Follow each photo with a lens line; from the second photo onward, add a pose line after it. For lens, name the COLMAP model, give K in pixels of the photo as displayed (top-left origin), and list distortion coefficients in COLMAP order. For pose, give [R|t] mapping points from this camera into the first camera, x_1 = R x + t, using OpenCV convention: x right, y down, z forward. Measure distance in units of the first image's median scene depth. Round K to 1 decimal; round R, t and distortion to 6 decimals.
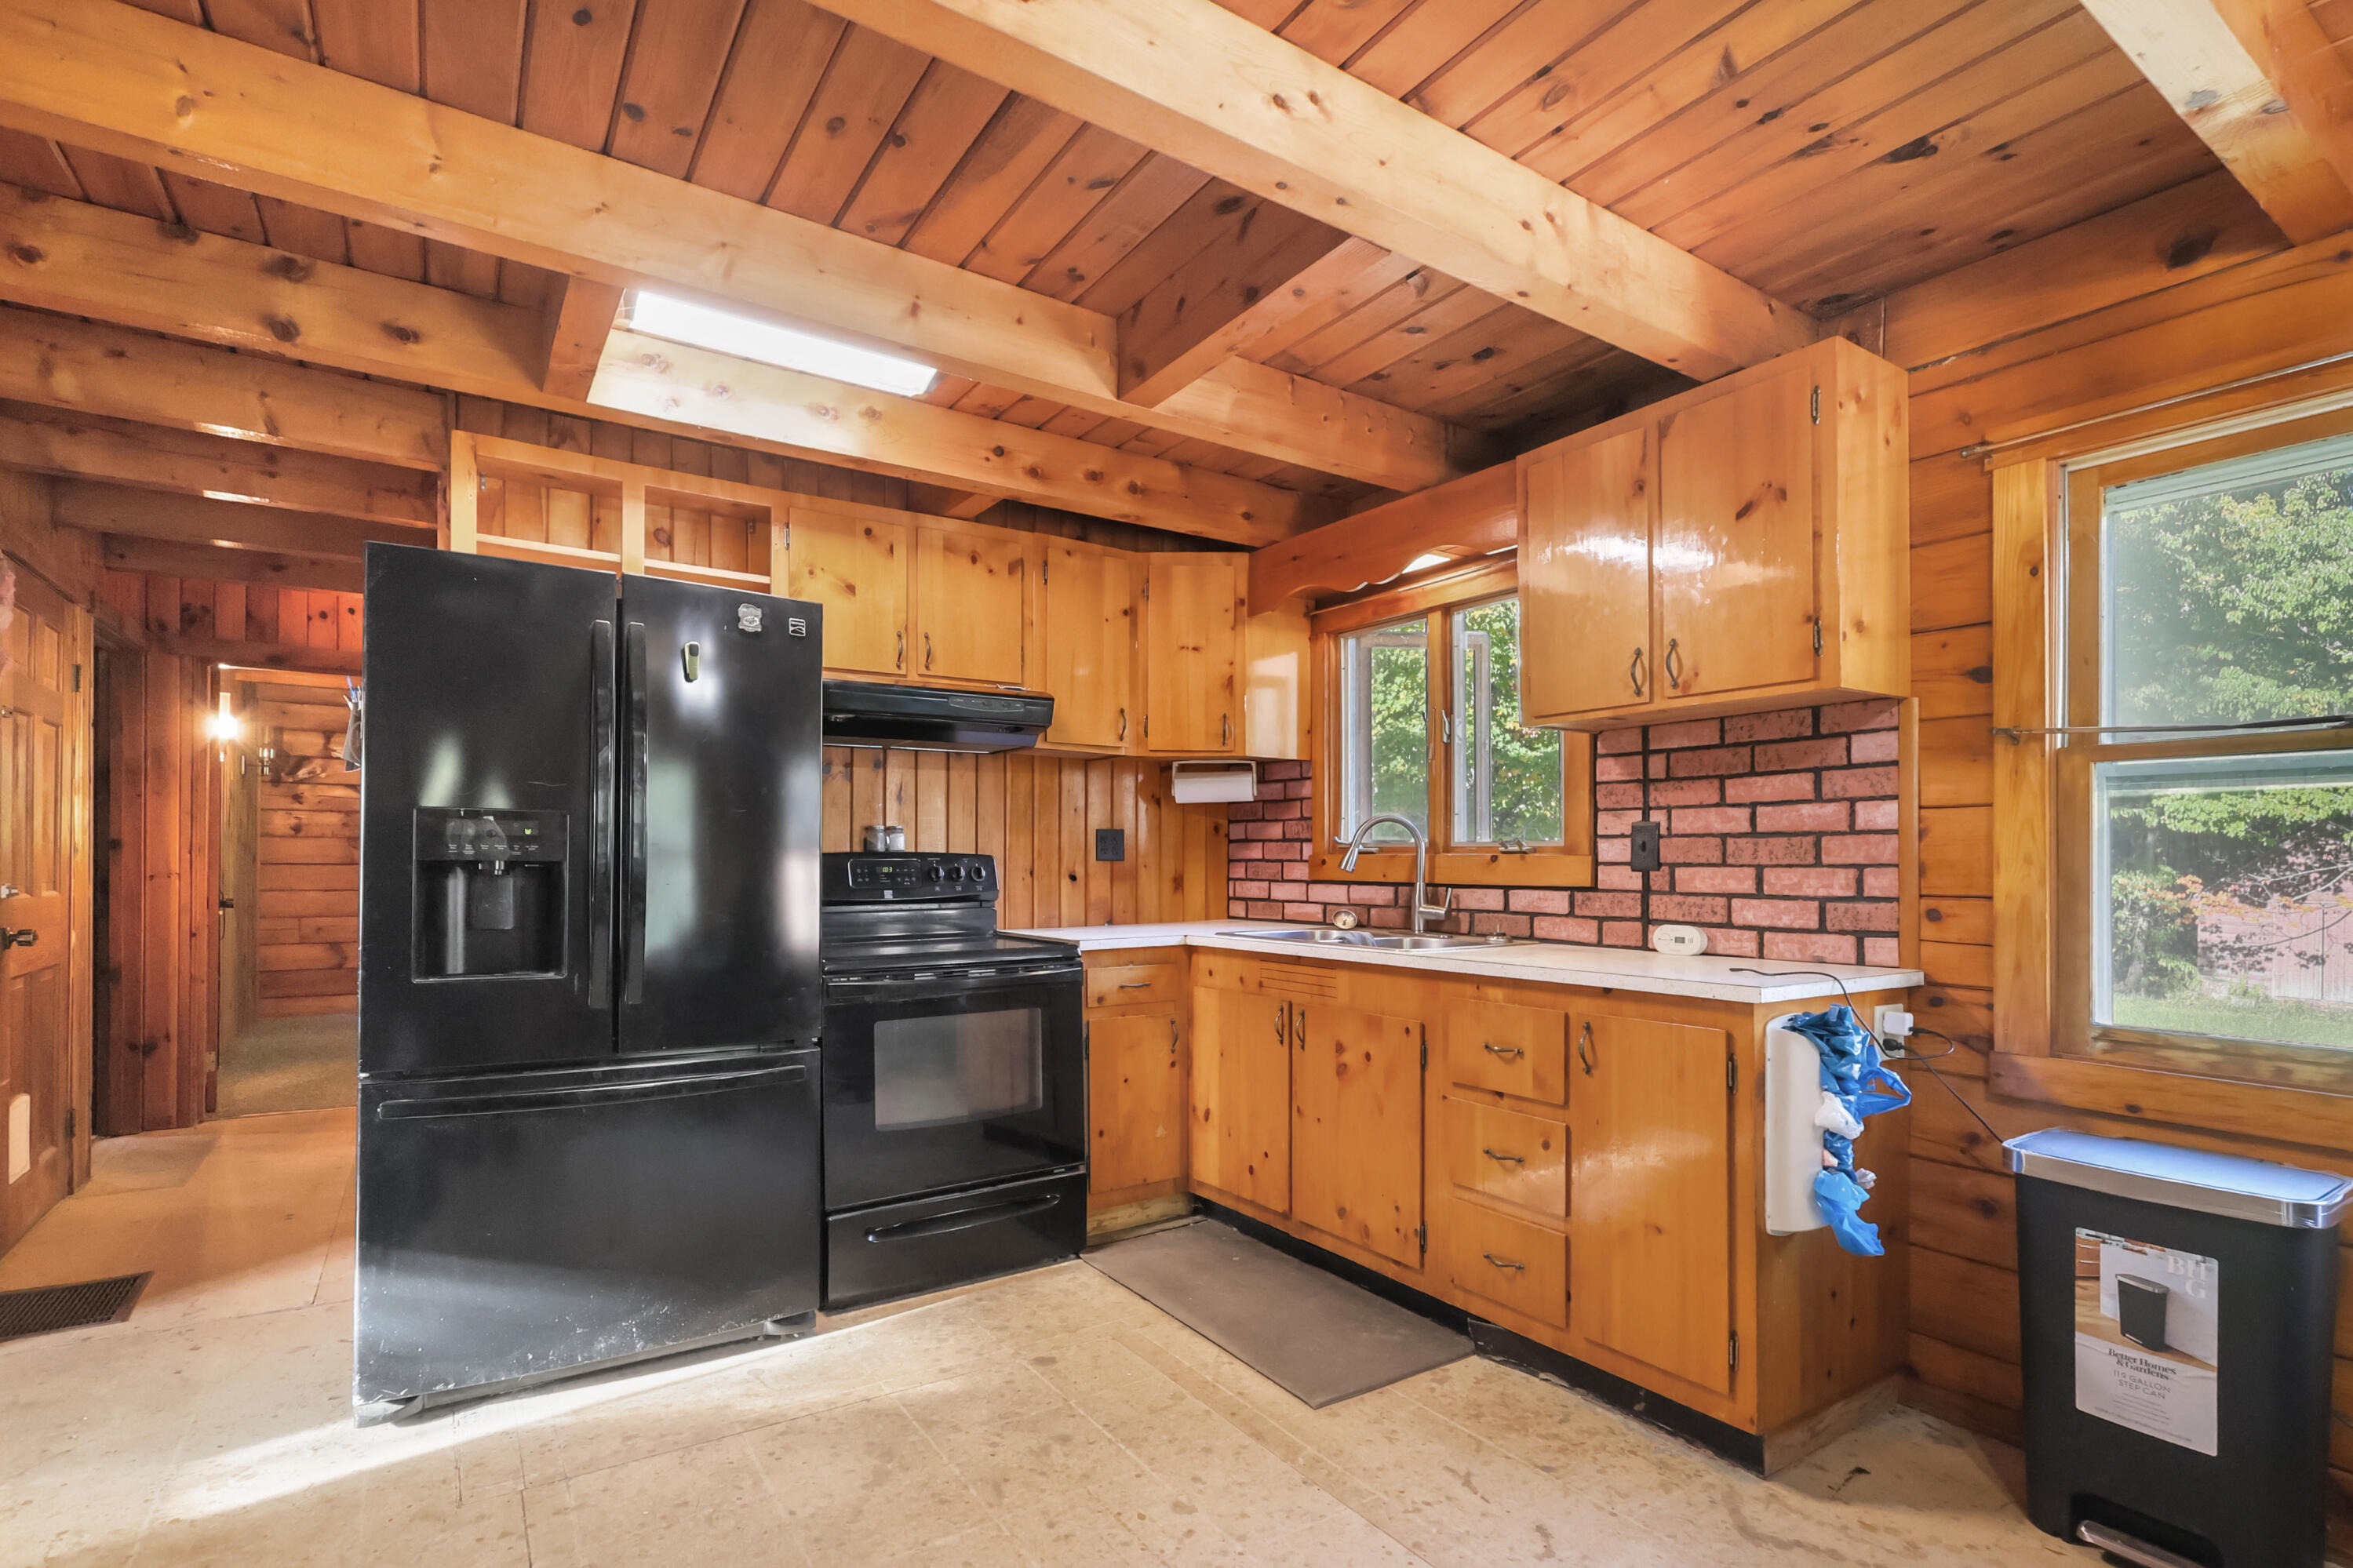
lens RADIAL K [[1111.0, 0, 1162.1], [0, 1111.0, 852.1], [0, 0, 1]] dist [0.000838, 0.000014]
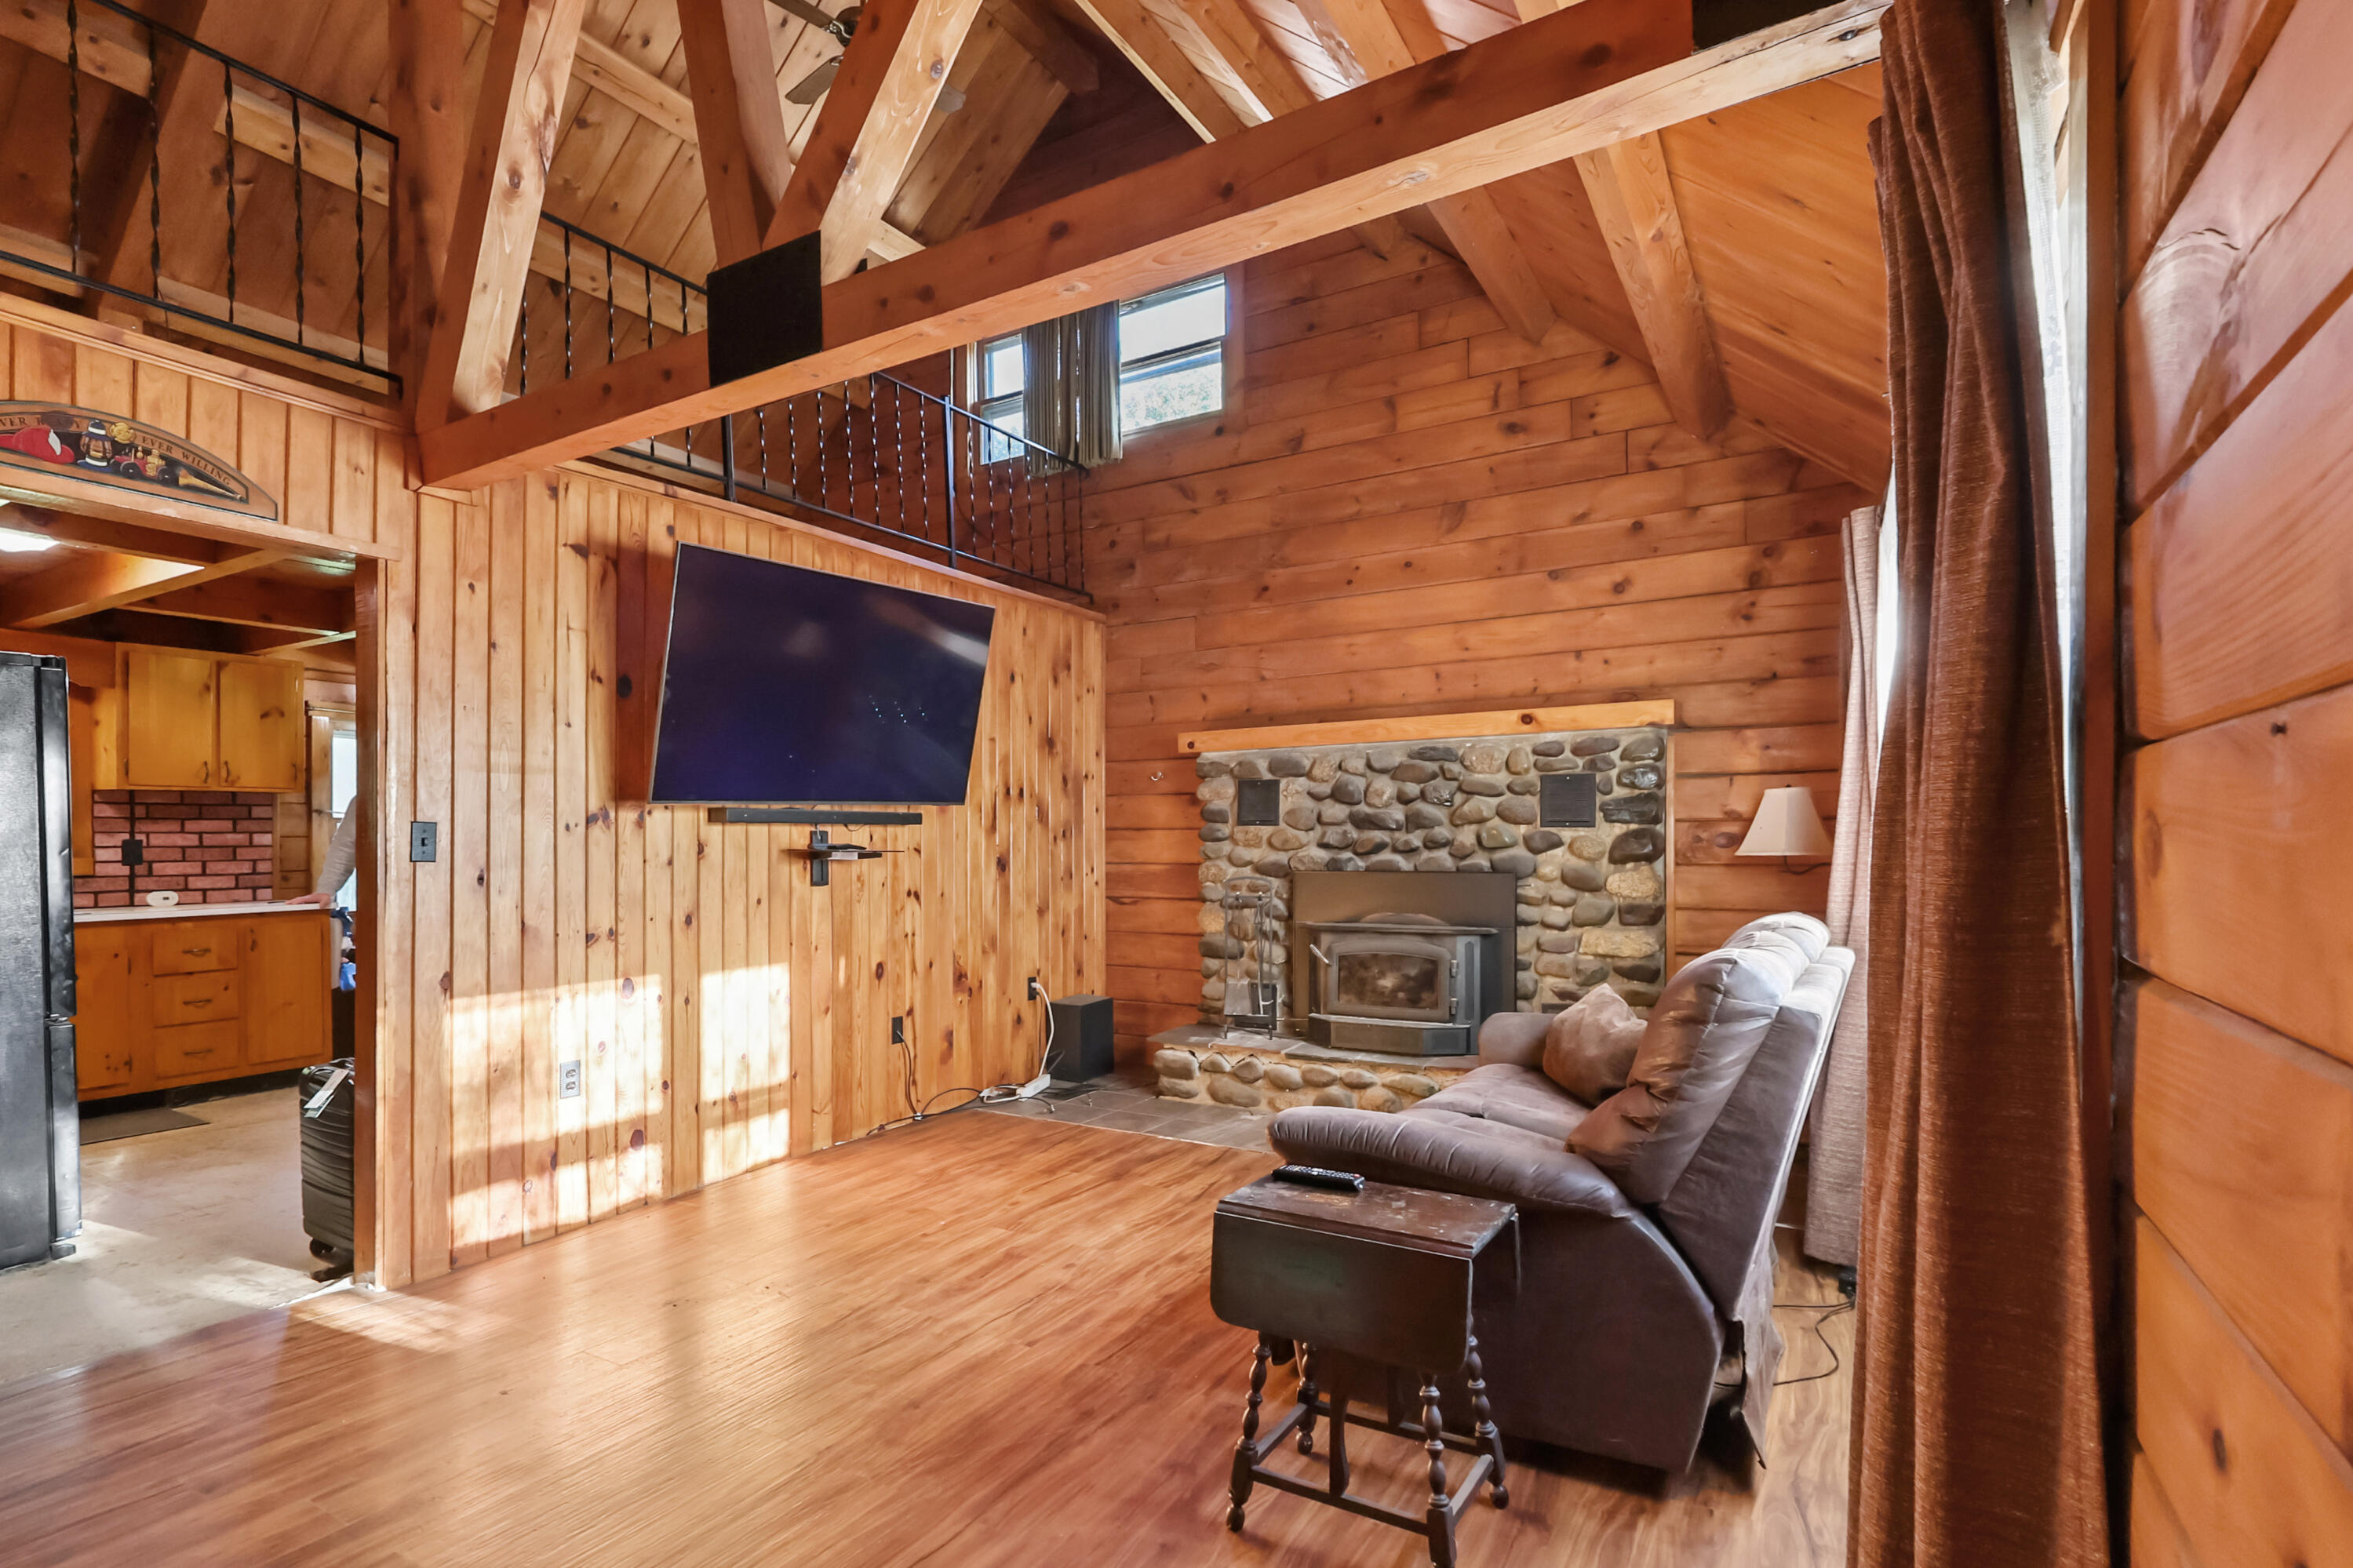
lens RADIAL K [[1111.0, 0, 1162.1], [0, 1111.0, 852.1], [0, 0, 1]] dist [0.000838, 0.000014]
pose [[-0.435629, -0.010210, 0.900069, -2.201423], [-0.002229, 0.999945, 0.010264, -0.031151], [-0.900124, 0.002466, -0.435627, 0.252824]]
